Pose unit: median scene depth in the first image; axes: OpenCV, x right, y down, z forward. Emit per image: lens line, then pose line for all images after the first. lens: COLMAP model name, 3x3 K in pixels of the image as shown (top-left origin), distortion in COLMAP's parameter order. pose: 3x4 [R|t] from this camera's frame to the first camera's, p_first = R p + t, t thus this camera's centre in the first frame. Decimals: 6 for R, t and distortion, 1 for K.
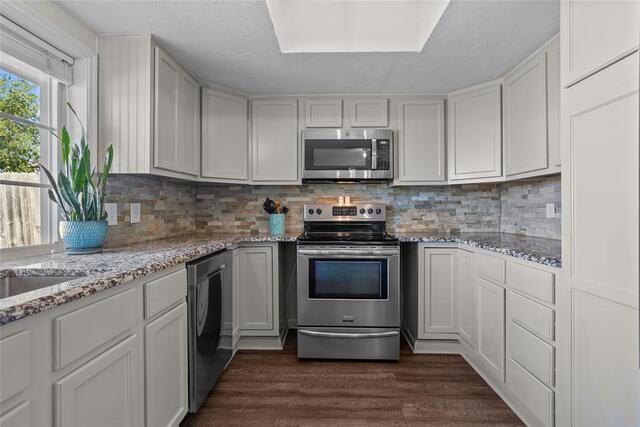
lens RADIAL K [[303.9, 0, 321.5], [0, 303.9, 211.8], [0, 0, 1]] dist [-0.003246, -0.000470]
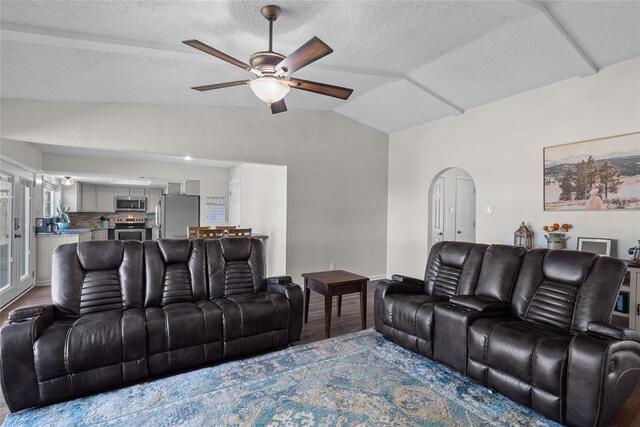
lens RADIAL K [[298.7, 0, 320.6], [0, 298.7, 216.4], [0, 0, 1]] dist [-0.002963, -0.000604]
pose [[0.827652, 0.004686, 0.561222, -0.036196], [-0.003954, 0.999989, -0.002518, -0.044054], [-0.561227, -0.000135, 0.827662, -3.089739]]
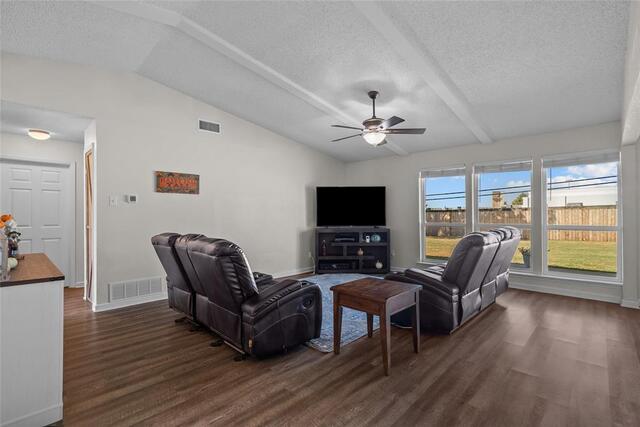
lens RADIAL K [[298.7, 0, 320.6], [0, 298.7, 216.4], [0, 0, 1]] dist [-0.002963, -0.000604]
pose [[-0.675787, 0.006016, -0.737072, 1.649337], [-0.002612, 0.999941, 0.010556, -0.027328], [0.737092, 0.009059, -0.675731, -1.448717]]
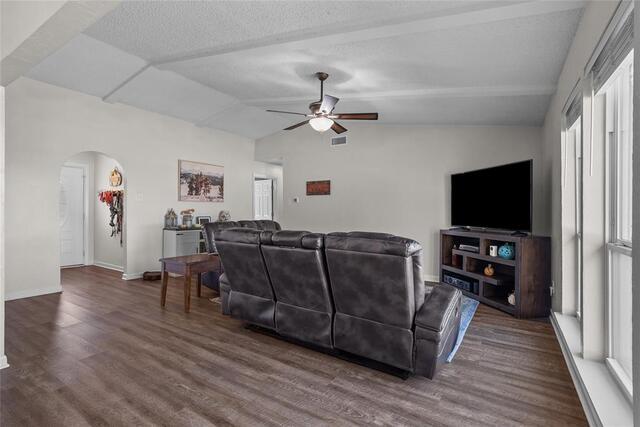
lens RADIAL K [[303.9, 0, 321.5], [0, 303.9, 211.8], [0, 0, 1]] dist [-0.003246, -0.000470]
pose [[-0.858501, -0.007496, 0.512757, -0.396459], [-0.005051, 0.999968, 0.006162, -0.018035], [-0.512787, 0.002700, -0.858512, -1.076840]]
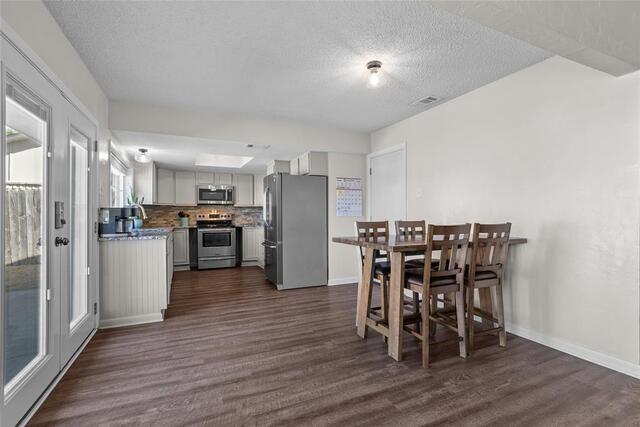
lens RADIAL K [[298.7, 0, 320.6], [0, 298.7, 216.4], [0, 0, 1]] dist [-0.002963, -0.000604]
pose [[0.895045, -0.004797, 0.445950, -0.255972], [0.006577, 0.999975, -0.002445, 0.011925], [-0.445928, 0.005121, 0.895054, -1.700241]]
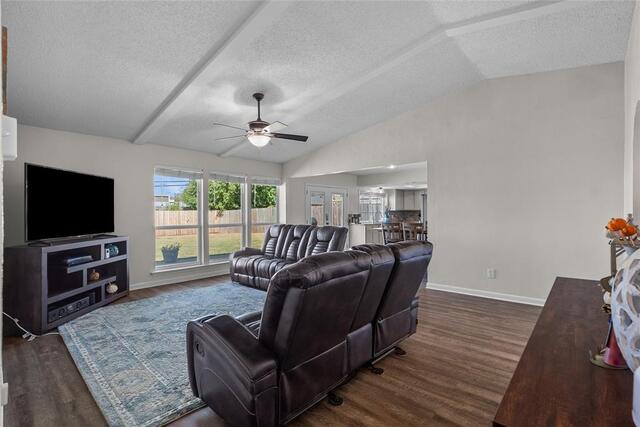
lens RADIAL K [[298.7, 0, 320.6], [0, 298.7, 216.4], [0, 0, 1]] dist [-0.002963, -0.000604]
pose [[0.760180, 0.002702, -0.649707, 1.574431], [0.002071, 0.999976, 0.006582, -0.031818], [0.649709, -0.006349, 0.760157, -3.255815]]
